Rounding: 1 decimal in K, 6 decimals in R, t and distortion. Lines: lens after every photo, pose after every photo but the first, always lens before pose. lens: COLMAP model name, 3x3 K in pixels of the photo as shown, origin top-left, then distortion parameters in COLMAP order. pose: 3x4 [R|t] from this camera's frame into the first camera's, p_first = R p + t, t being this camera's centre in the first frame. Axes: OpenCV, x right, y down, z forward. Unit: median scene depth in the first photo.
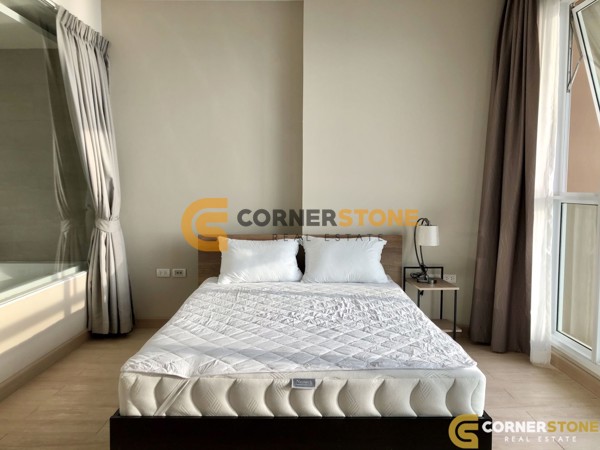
lens RADIAL K [[488.4, 0, 300.0], [0, 488.4, 225.0], [0, 0, 1]] dist [0.002983, -0.000133]
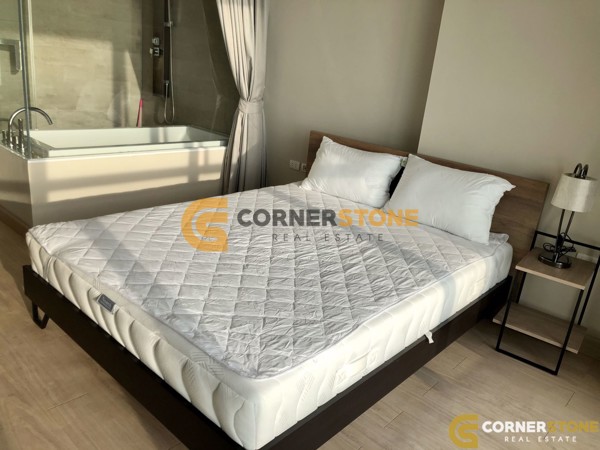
lens RADIAL K [[488.4, 0, 300.0], [0, 488.4, 225.0], [0, 0, 1]] dist [0.002983, -0.000133]
pose [[0.744948, 0.287374, -0.602054, 0.403209], [-0.156239, 0.952519, 0.261337, -0.050007], [0.648569, -0.100618, 0.754476, 0.308220]]
